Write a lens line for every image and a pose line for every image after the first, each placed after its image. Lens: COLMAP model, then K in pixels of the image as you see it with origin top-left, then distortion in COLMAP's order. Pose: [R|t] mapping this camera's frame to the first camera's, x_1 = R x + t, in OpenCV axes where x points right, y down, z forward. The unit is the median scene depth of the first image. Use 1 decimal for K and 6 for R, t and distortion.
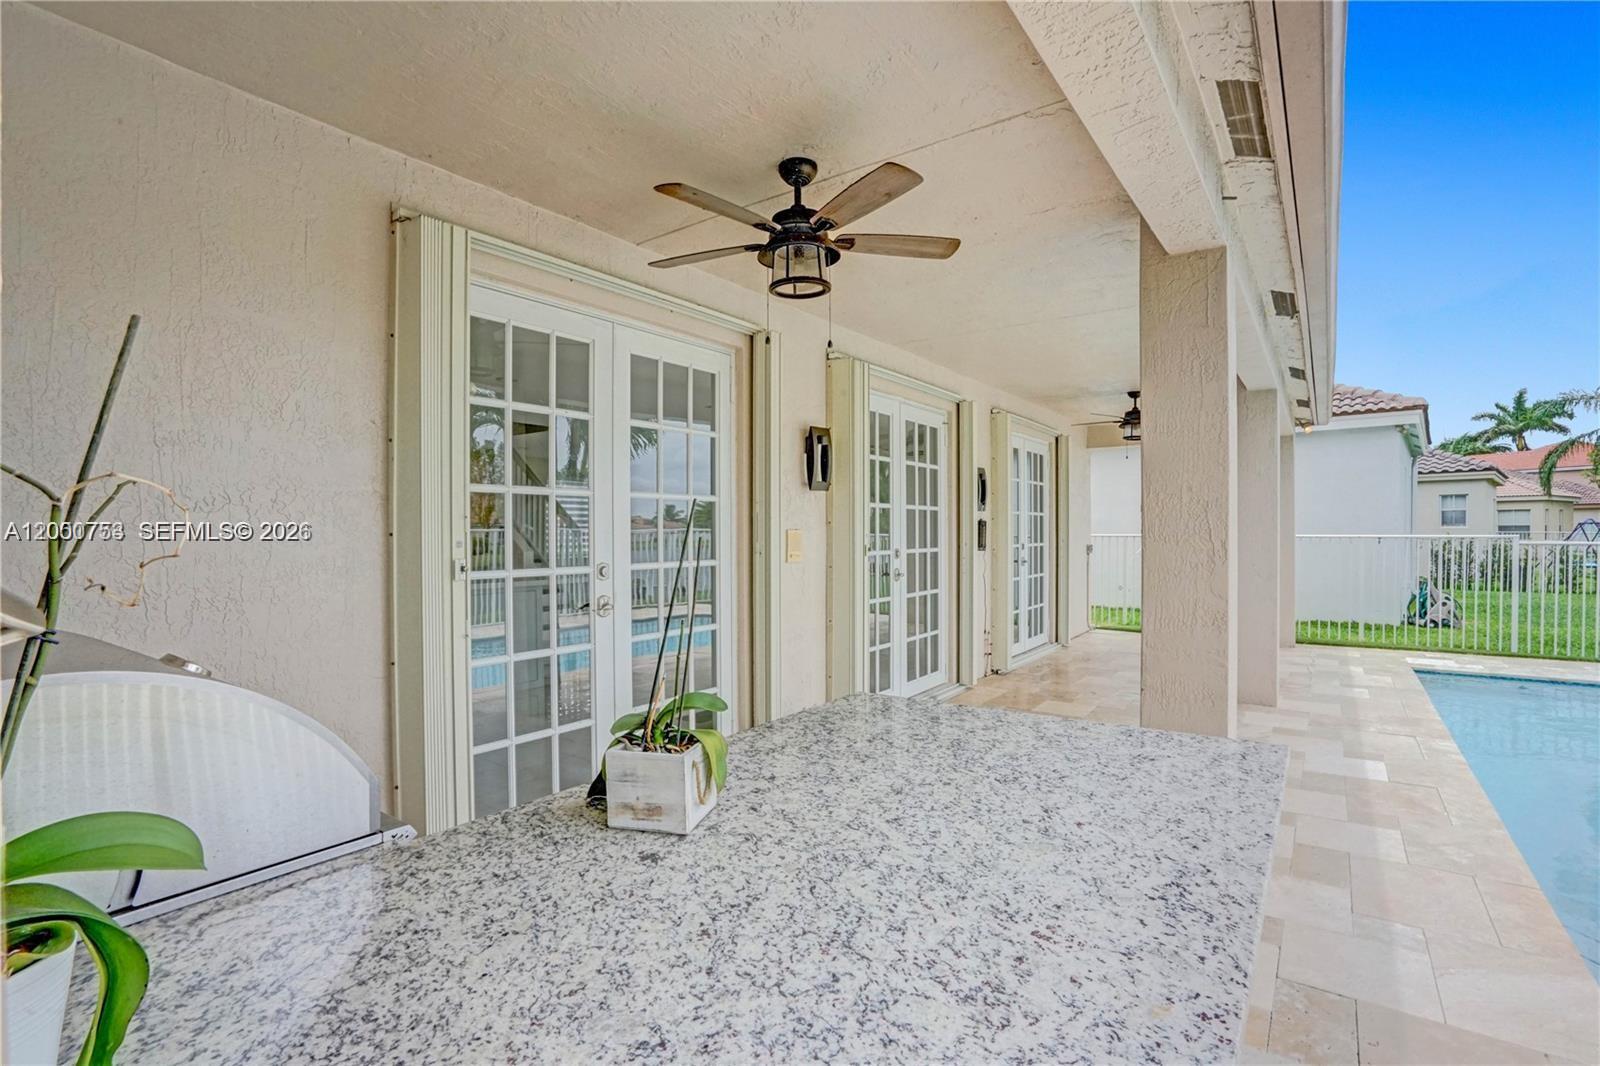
lens RADIAL K [[740.0, 0, 800.0], [0, 740.0, 533.0], [0, 0, 1]] dist [-0.004530, -0.000253]
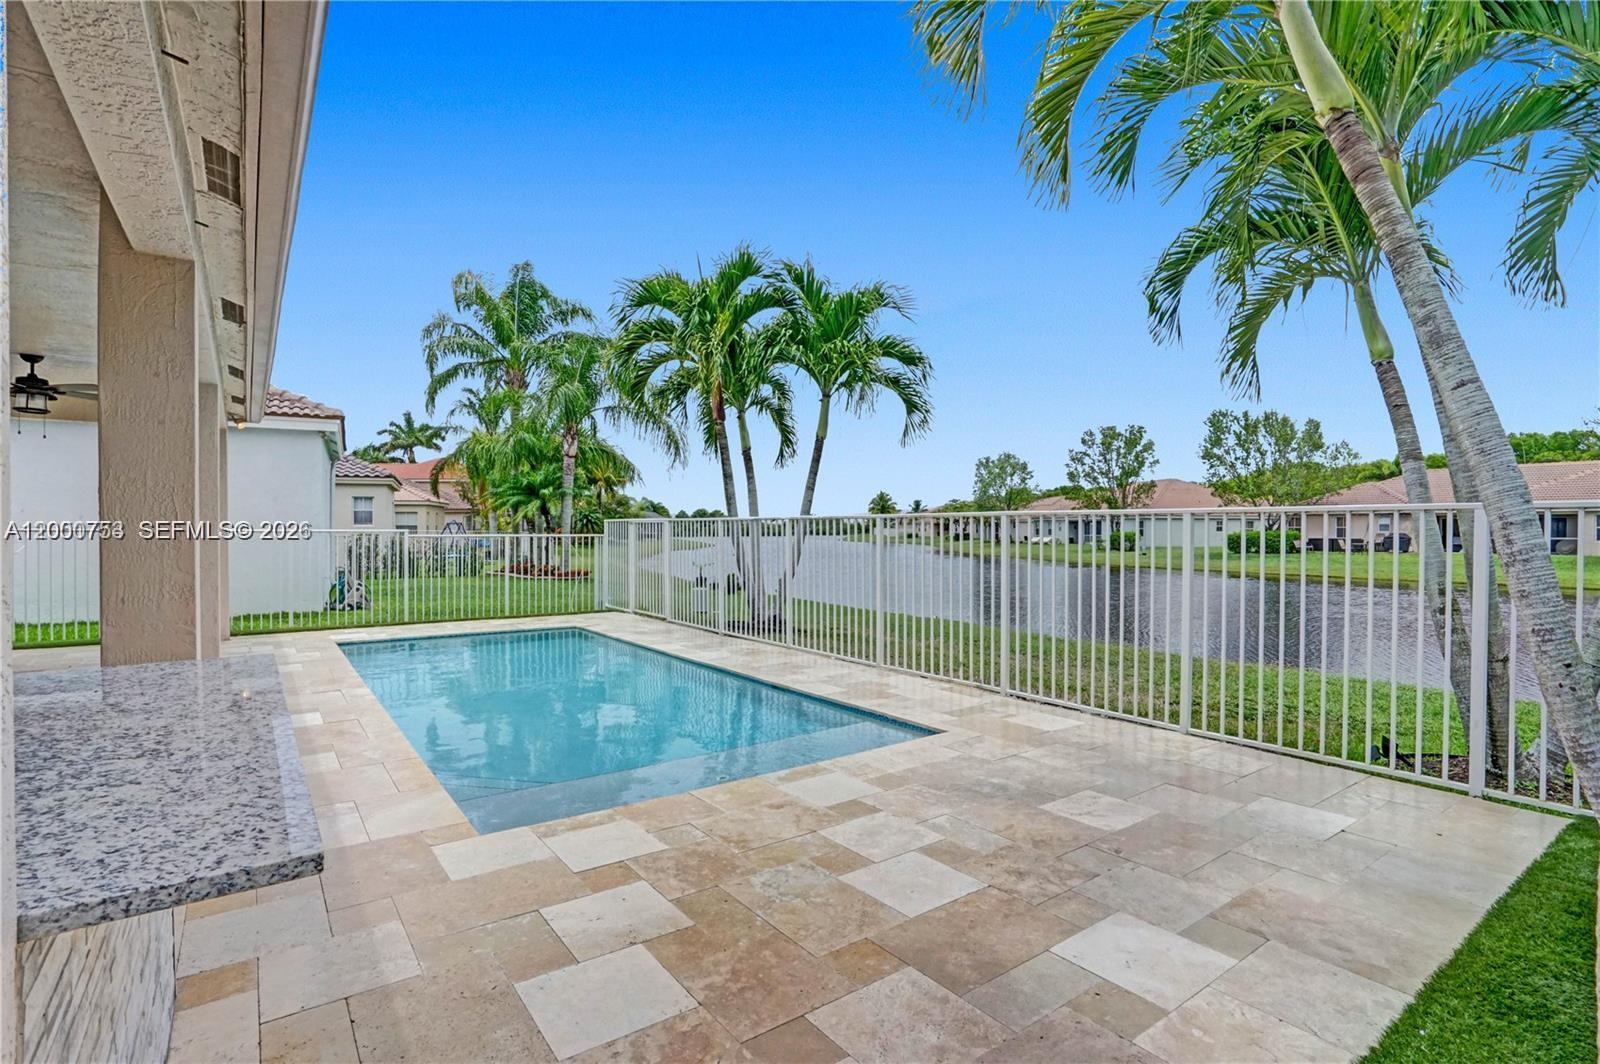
lens RADIAL K [[789.8, 0, 800.9], [0, 789.8, 536.7], [0, 0, 1]] dist [-0.002368, 0.001217]
pose [[0.331263, -0.005472, 0.943523, -0.073308], [0.000811, 0.999984, 0.005515, 0.006135], [-0.943538, -0.001061, 0.331262, -0.076804]]
